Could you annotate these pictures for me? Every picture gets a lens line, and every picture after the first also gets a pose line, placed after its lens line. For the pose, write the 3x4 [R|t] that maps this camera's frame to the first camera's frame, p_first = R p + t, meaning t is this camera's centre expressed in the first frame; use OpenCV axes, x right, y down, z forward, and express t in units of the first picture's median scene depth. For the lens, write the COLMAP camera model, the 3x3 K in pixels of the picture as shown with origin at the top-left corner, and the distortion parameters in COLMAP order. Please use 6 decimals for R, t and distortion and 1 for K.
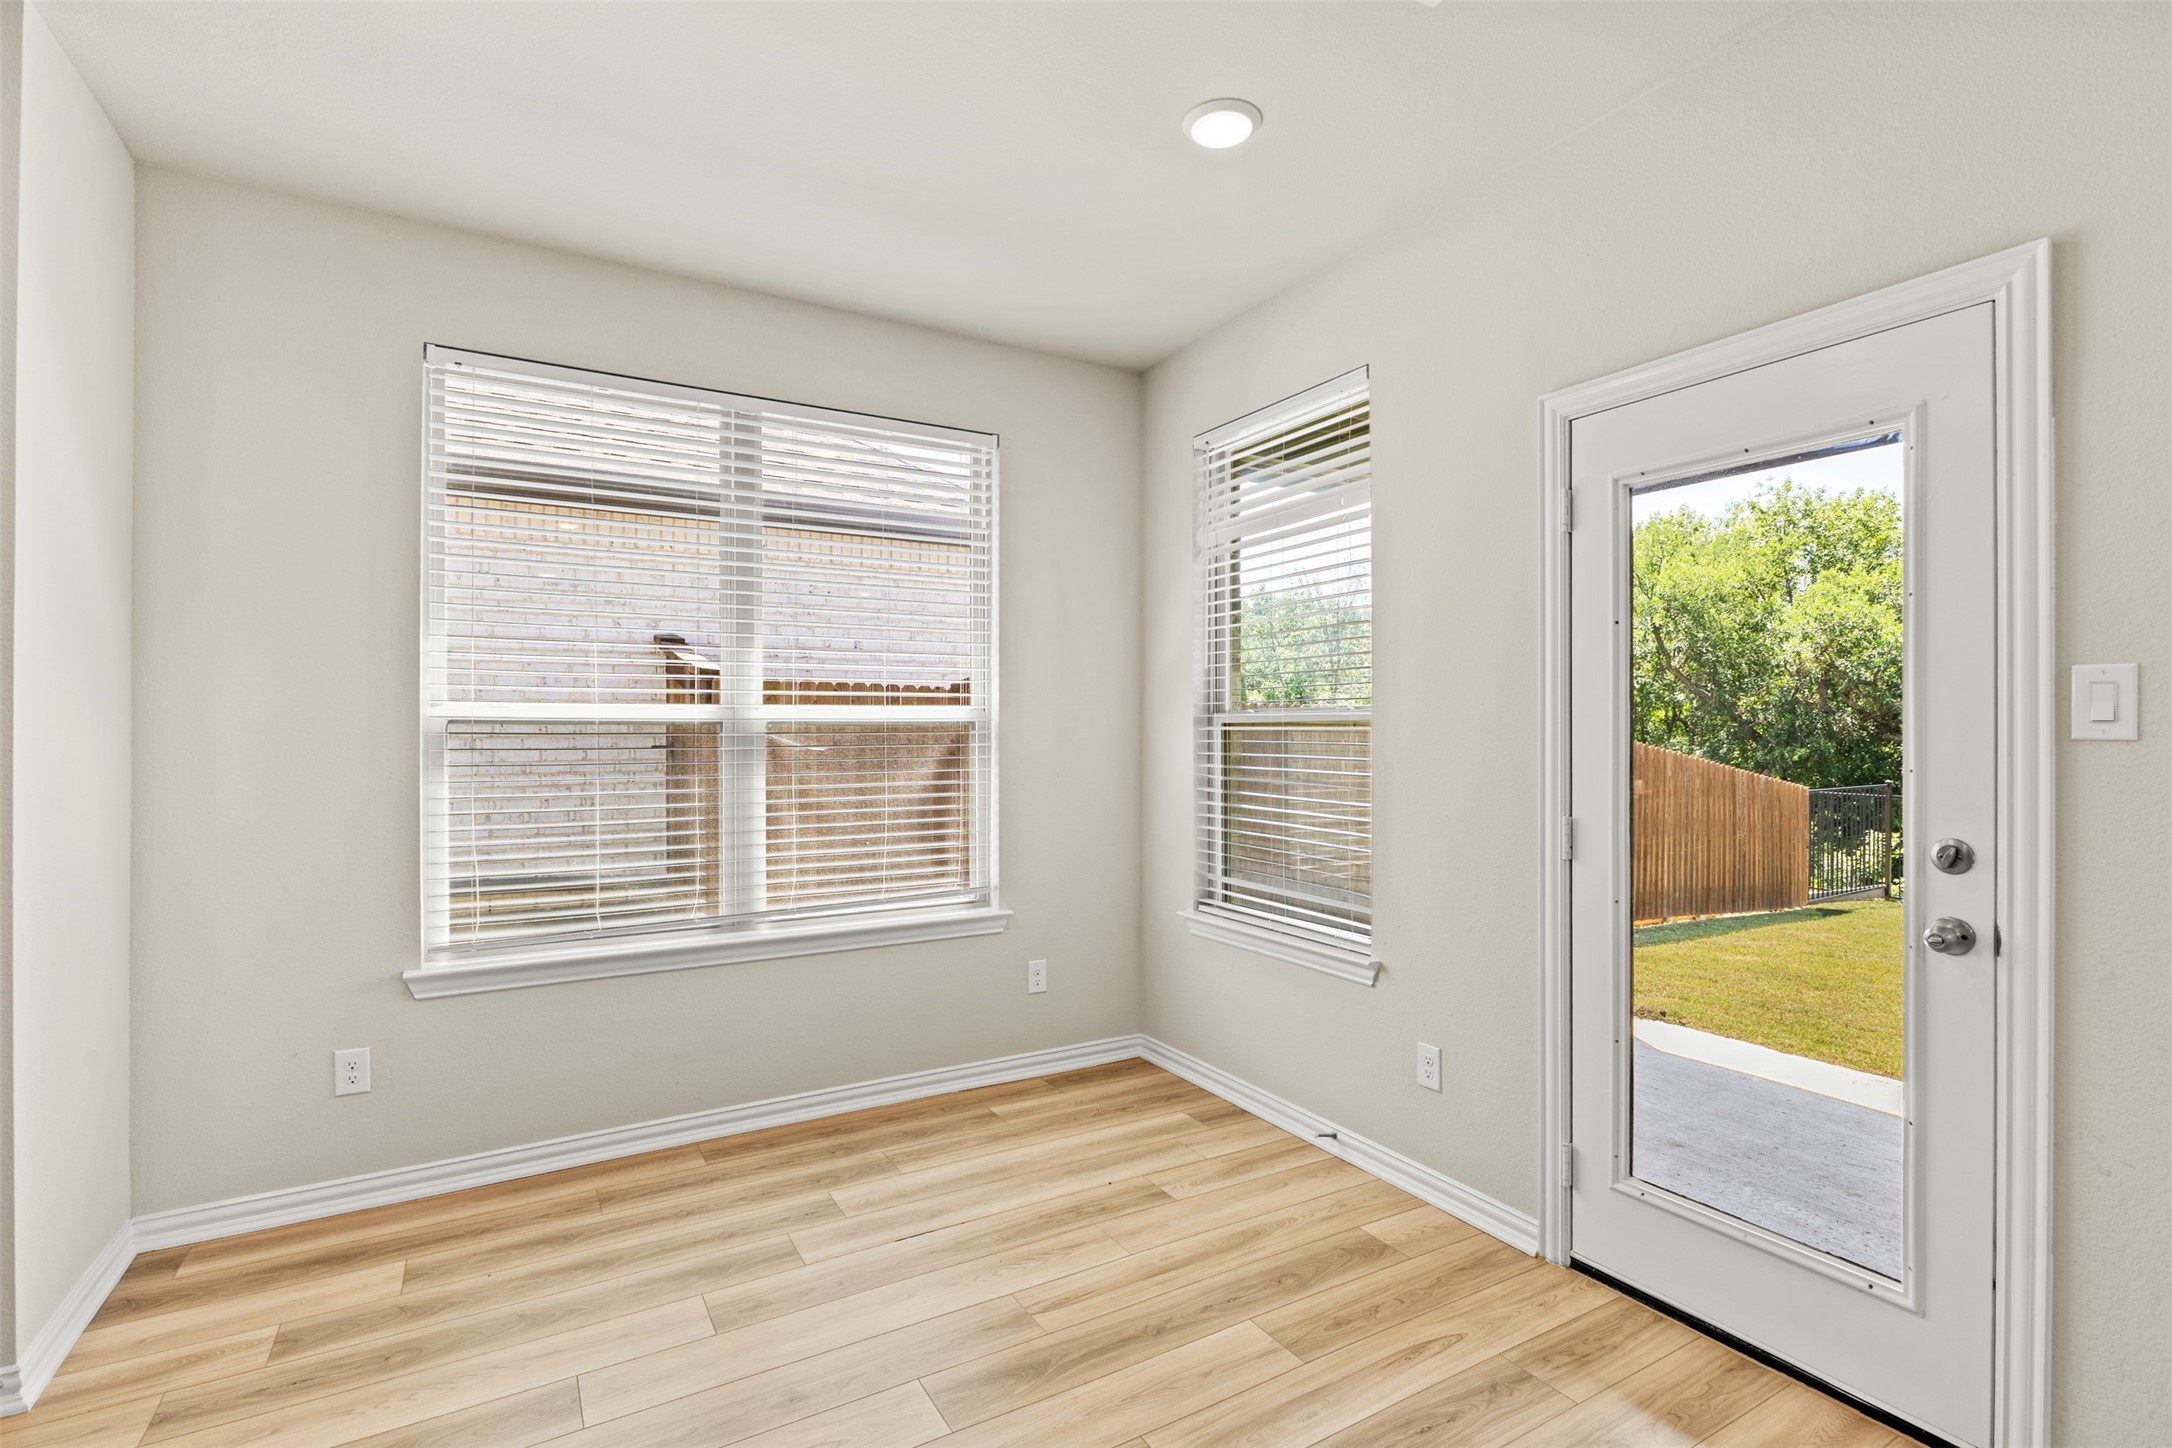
lens RADIAL K [[1016.0, 0, 1089.6], [0, 1016.0, 726.0], [0, 0, 1]] dist [-0.001062, -0.000704]
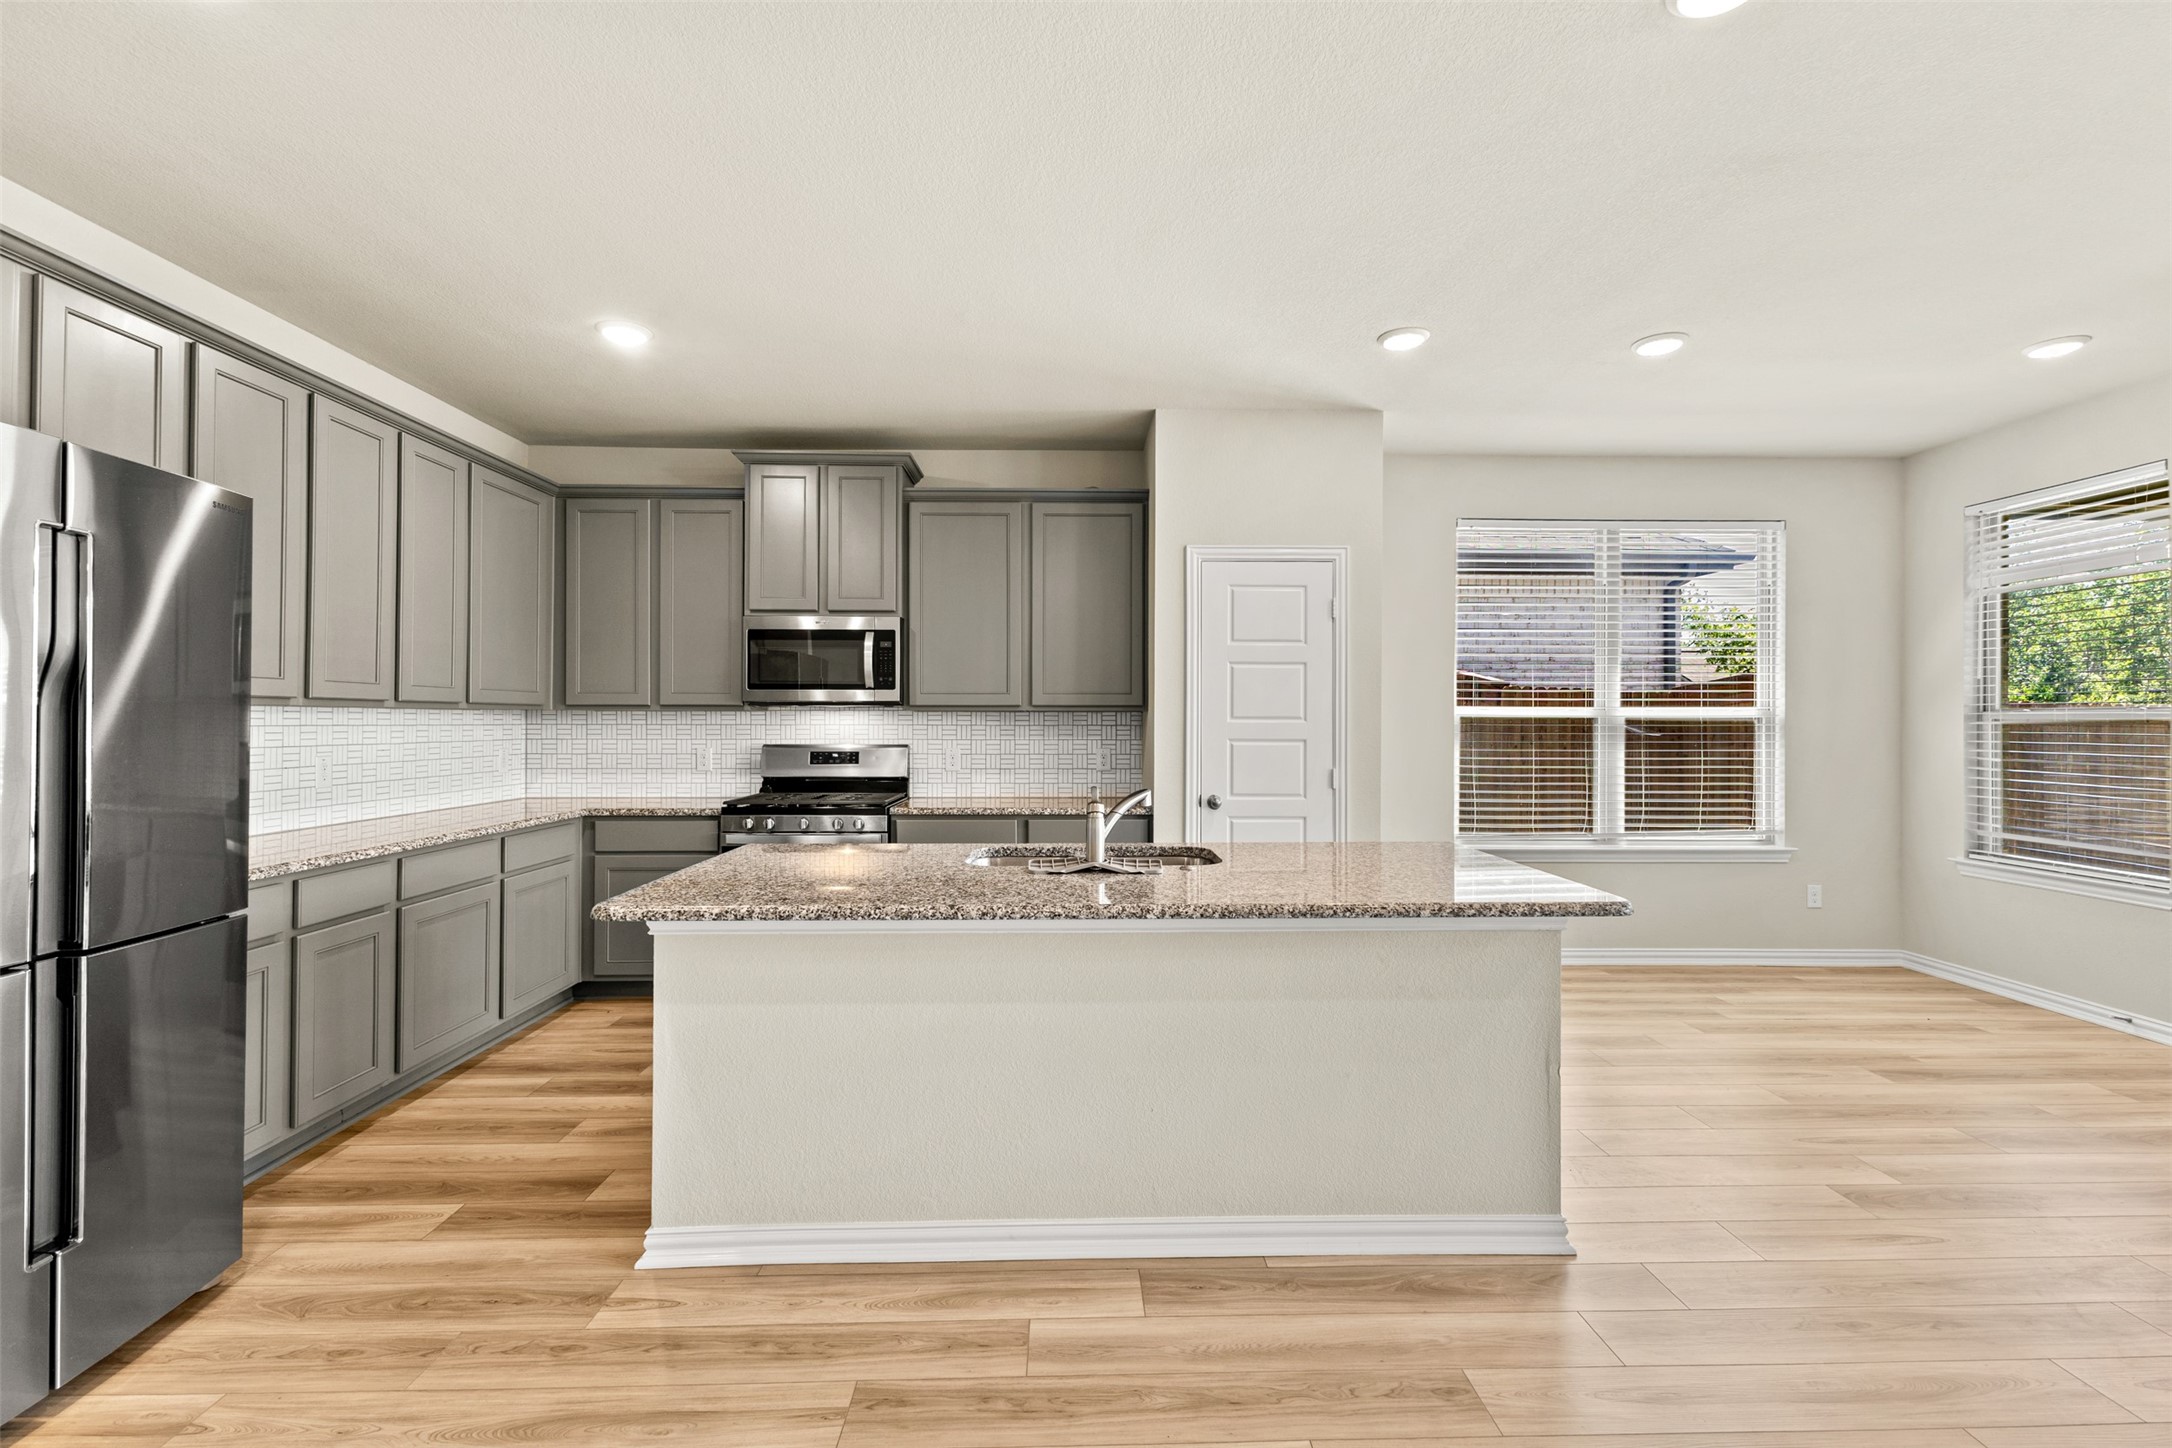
lens RADIAL K [[944.9, 0, 1083.9], [0, 944.9, 720.4], [0, 0, 1]] dist [0.011358, -0.001055]
pose [[0.873114, 0.002404, -0.487510, -0.333731], [-0.001681, 0.999997, 0.001921, -0.001762], [0.487513, -0.000857, 0.873115, -0.751033]]
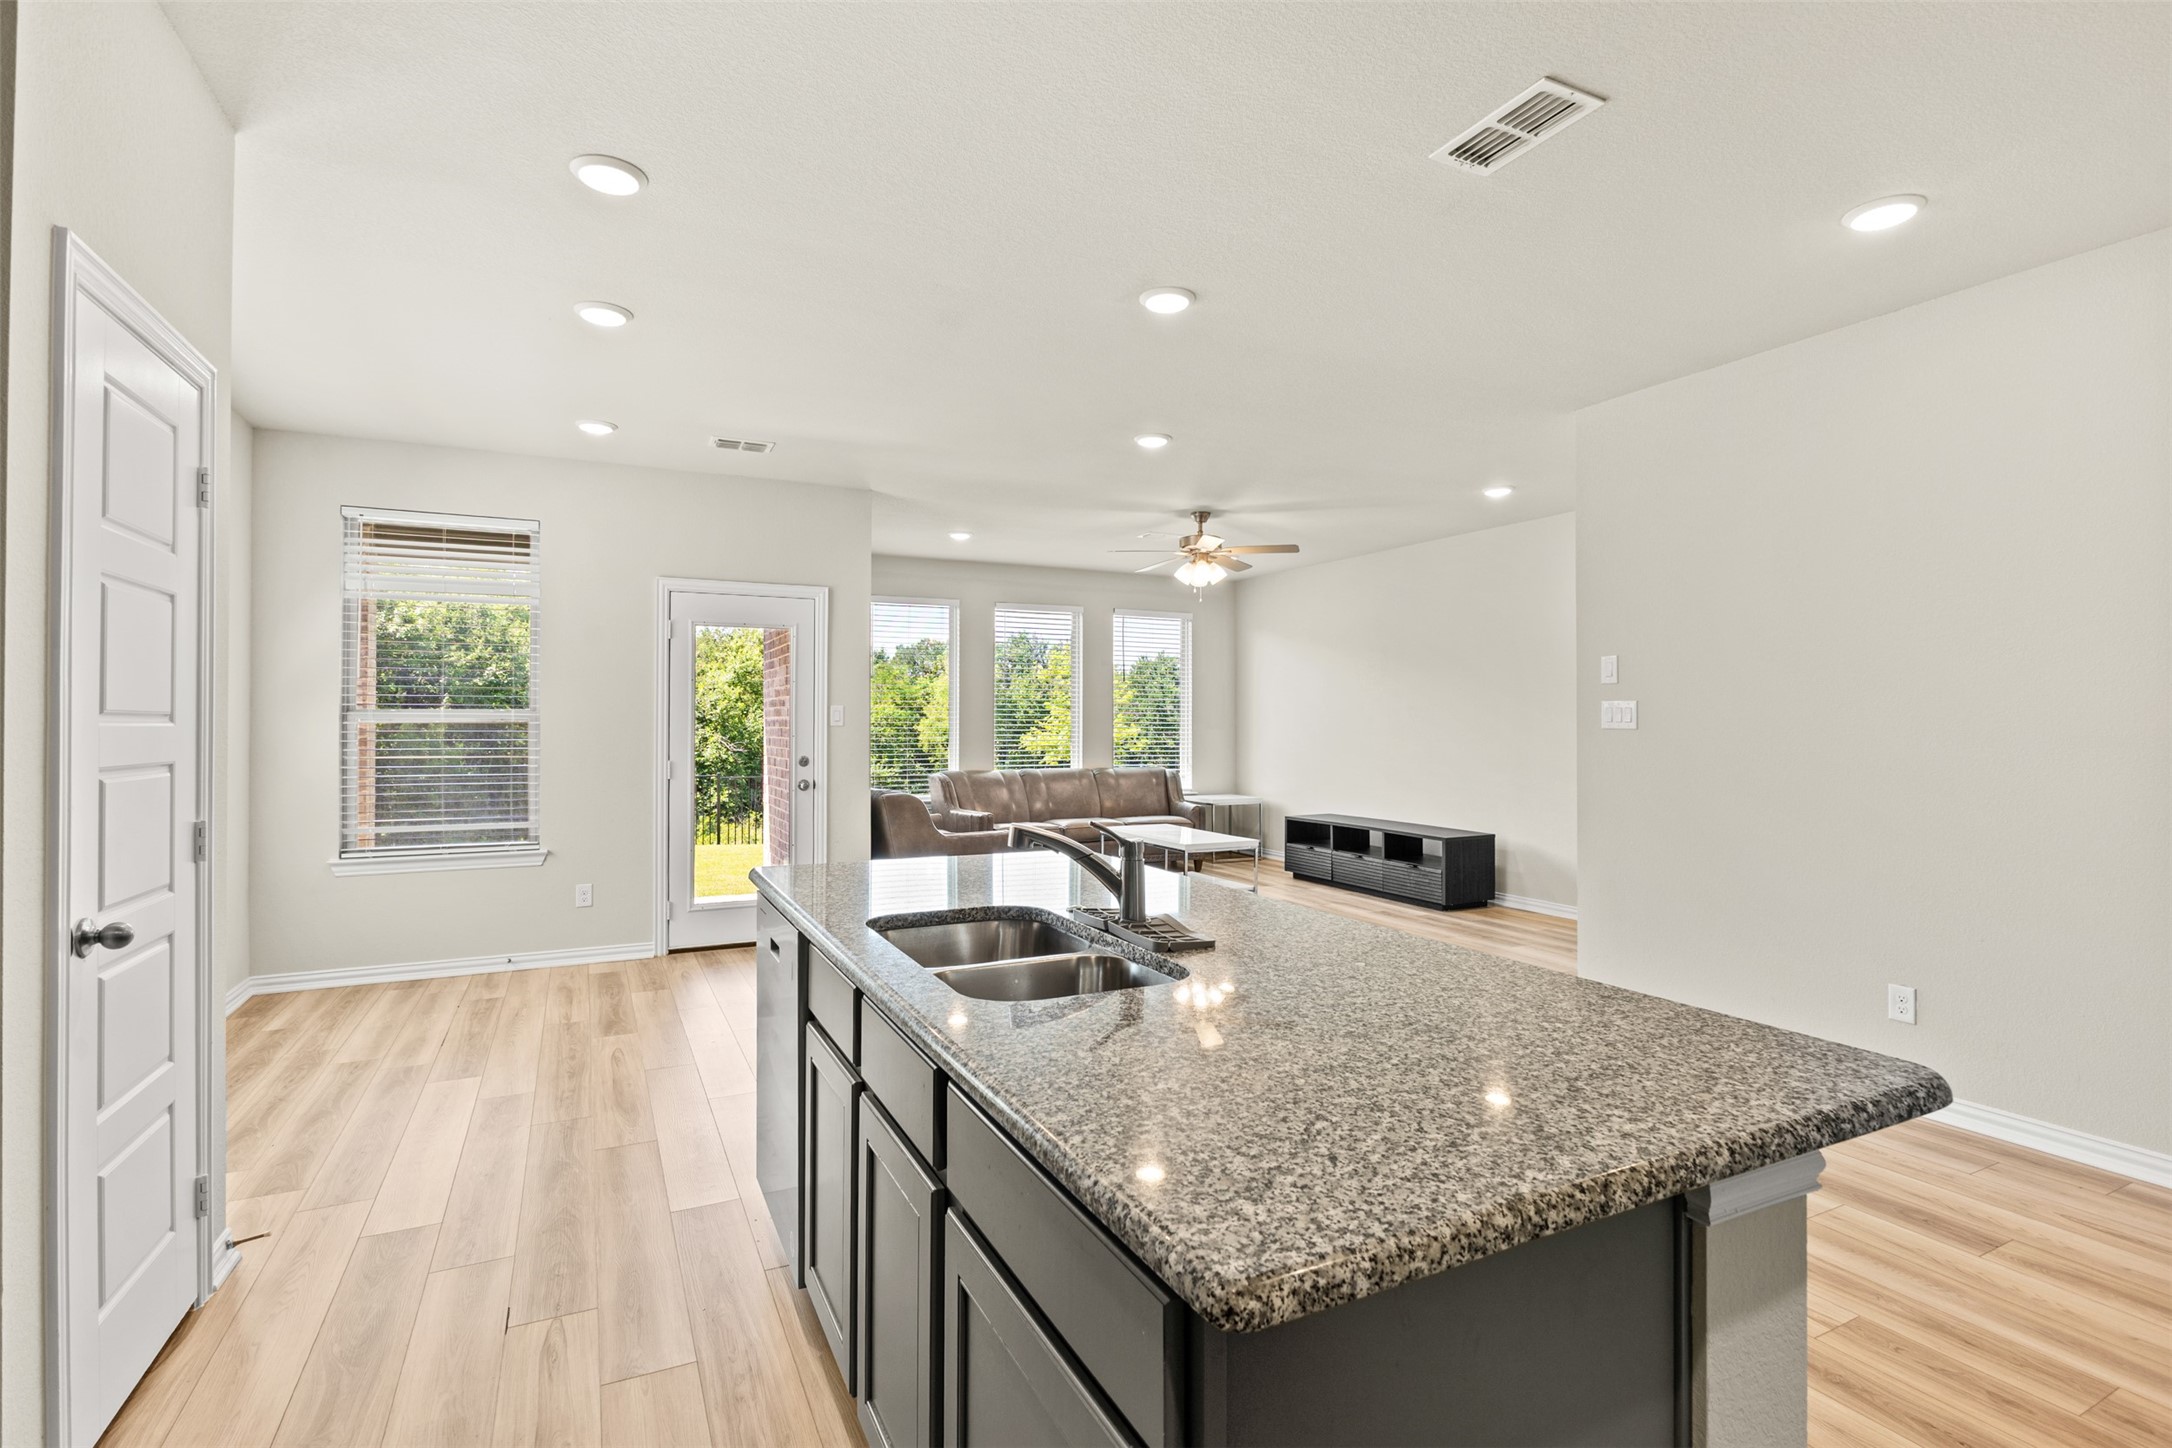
lens RADIAL K [[1016.0, 0, 1089.6], [0, 1016.0, 726.0], [0, 0, 1]] dist [-0.001062, -0.000704]
pose [[0.073182, -0.004236, 0.997310, -1.284075], [-0.002995, 0.999986, 0.004467, -0.002825], [-0.997314, -0.003314, 0.073168, -0.095398]]
